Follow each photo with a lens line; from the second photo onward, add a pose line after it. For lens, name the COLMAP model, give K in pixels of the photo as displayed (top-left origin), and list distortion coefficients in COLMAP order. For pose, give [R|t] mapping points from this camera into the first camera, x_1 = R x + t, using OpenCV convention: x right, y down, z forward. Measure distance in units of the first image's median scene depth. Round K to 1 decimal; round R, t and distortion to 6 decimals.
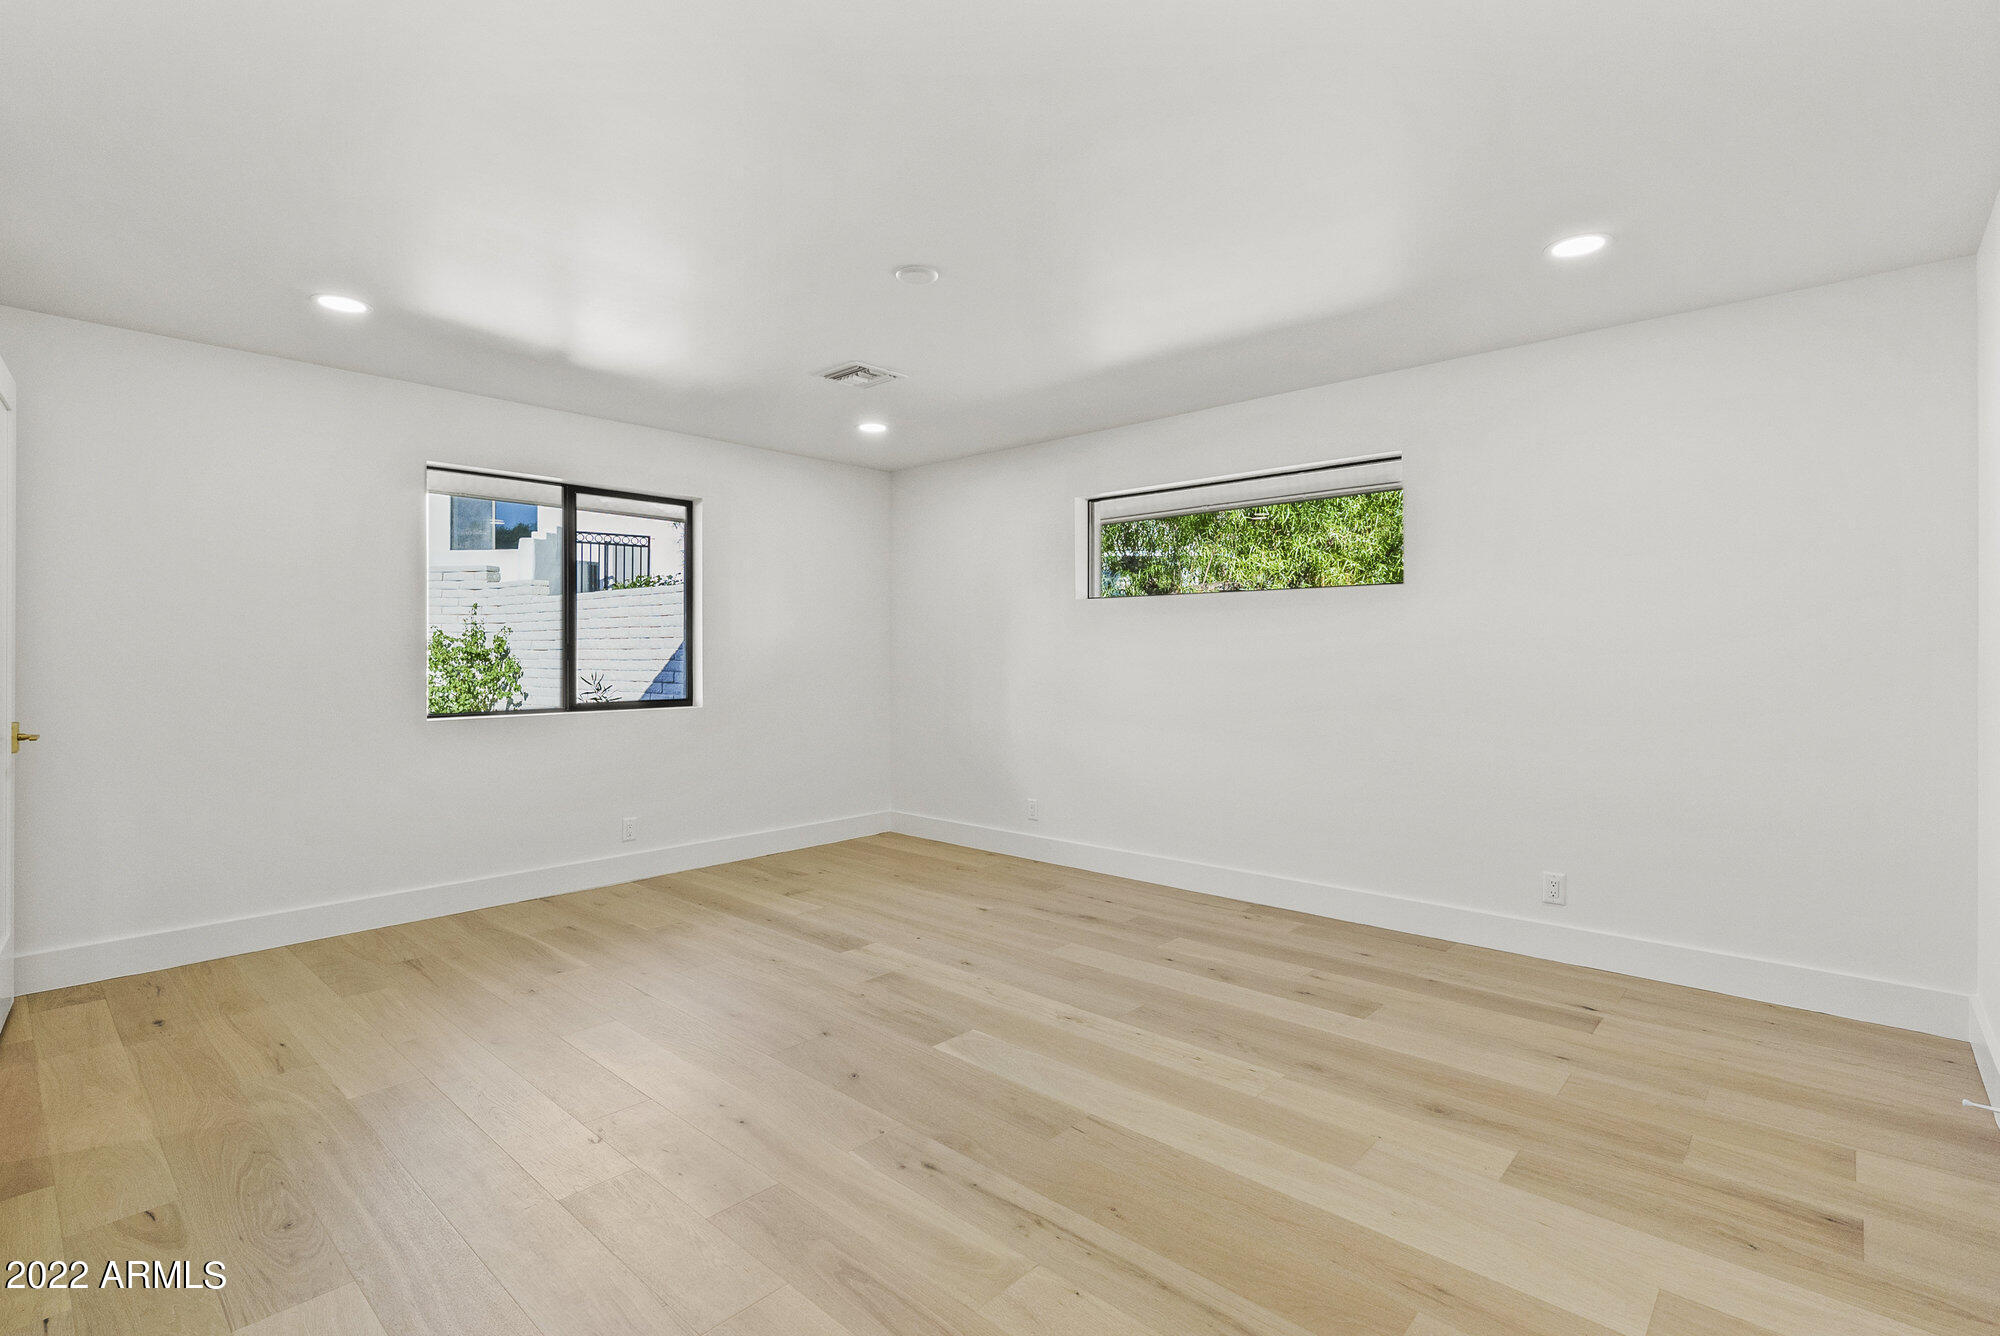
lens RADIAL K [[925.7, 0, 998.8], [0, 925.7, 662.7], [0, 0, 1]] dist [-0.003071, -0.000306]
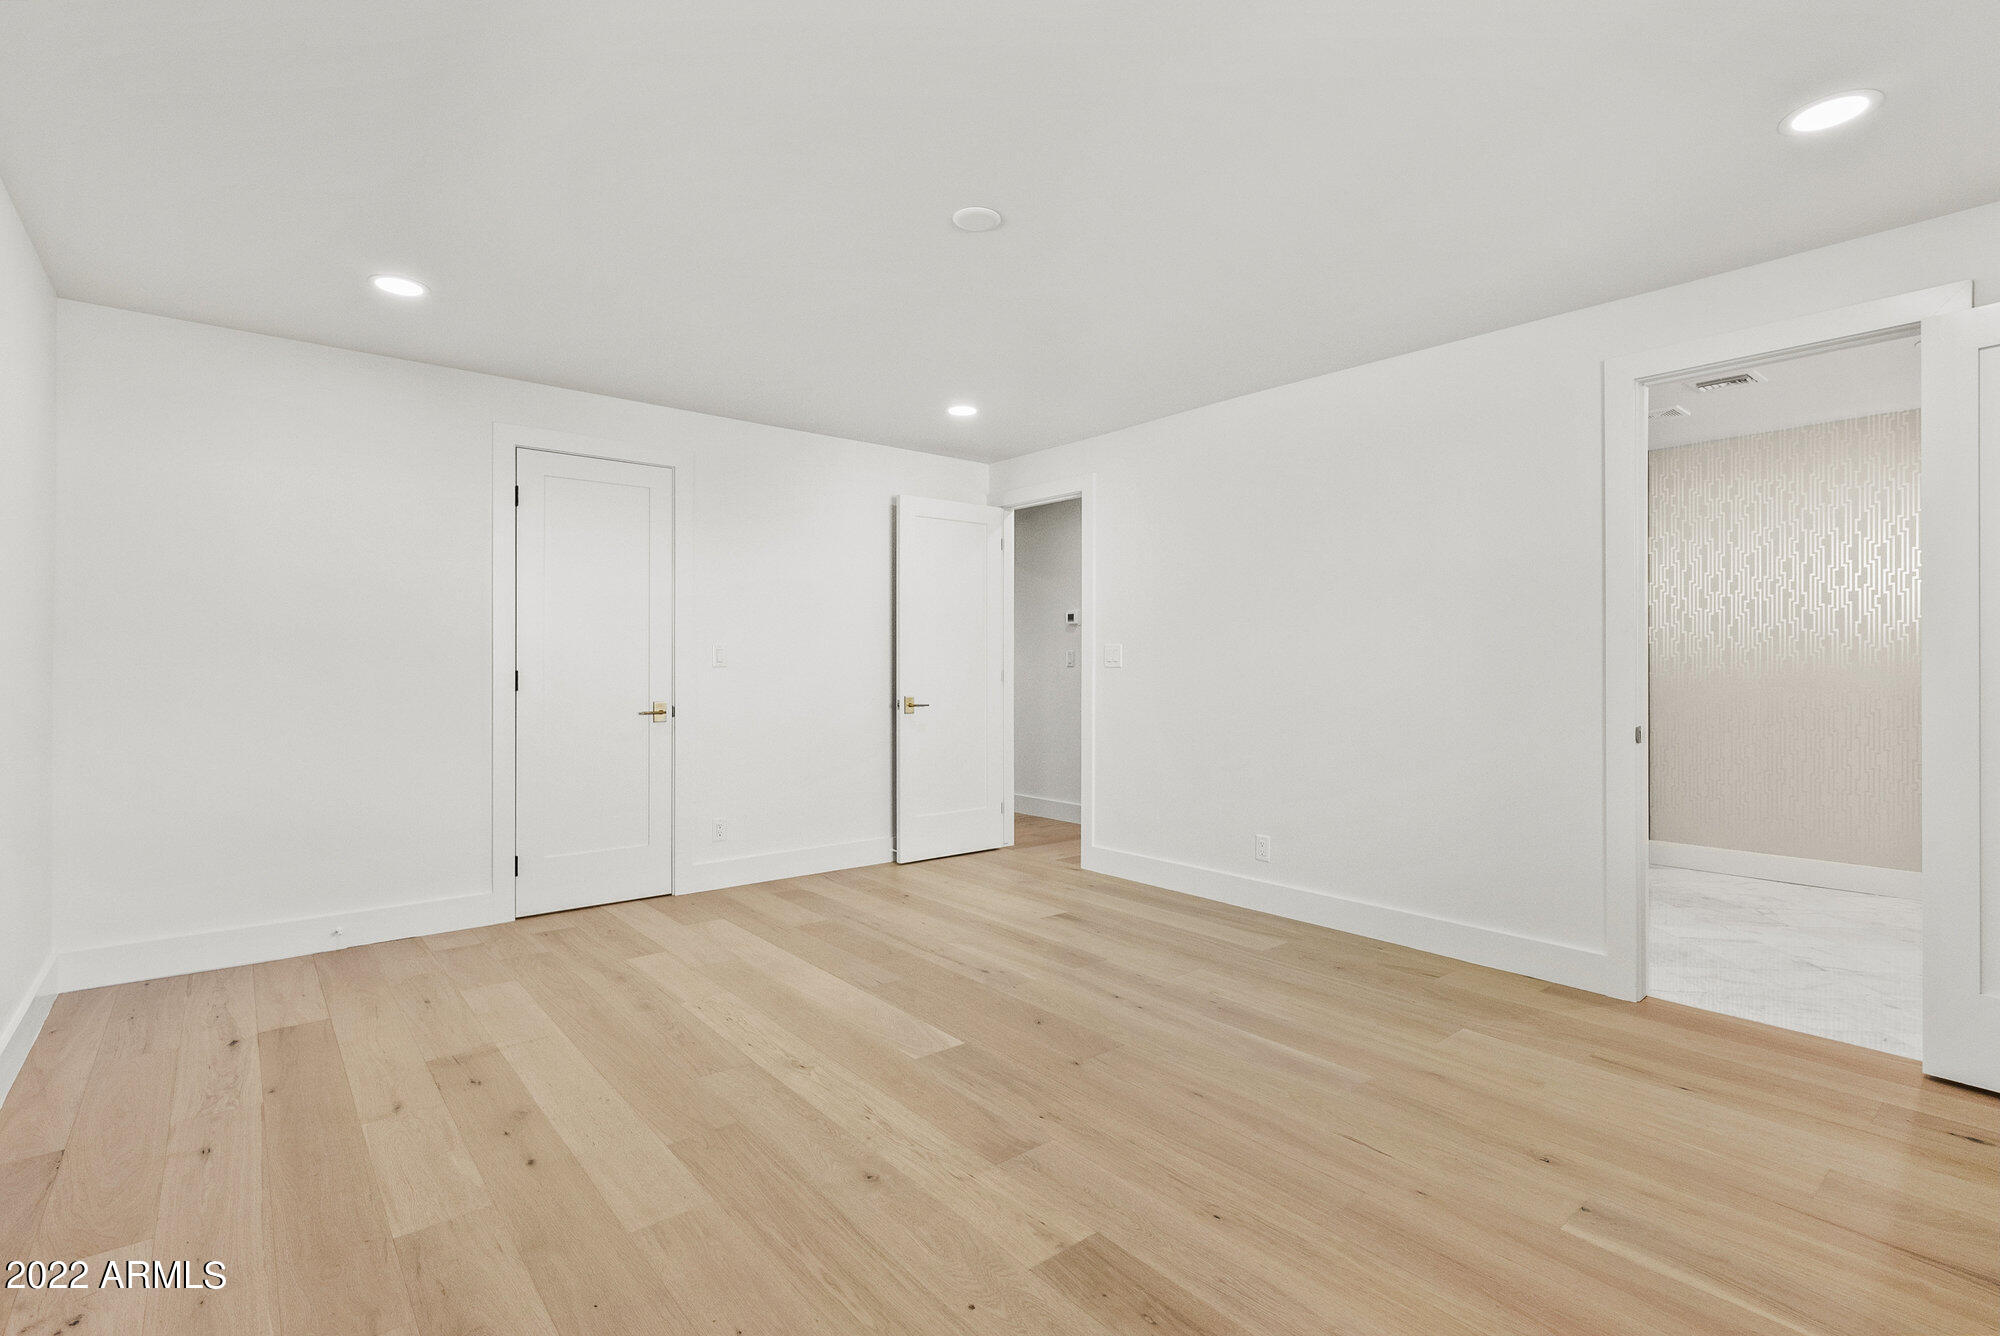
lens RADIAL K [[925.7, 0, 1007.5], [0, 925.7, 665.3], [0, 0, 1]] dist [-0.003071, -0.000306]
pose [[-0.991255, -0.001571, 0.131950, -0.231909], [-0.000624, 0.999974, 0.007211, 0.000265], [-0.131958, 0.007066, -0.991230, 1.845121]]
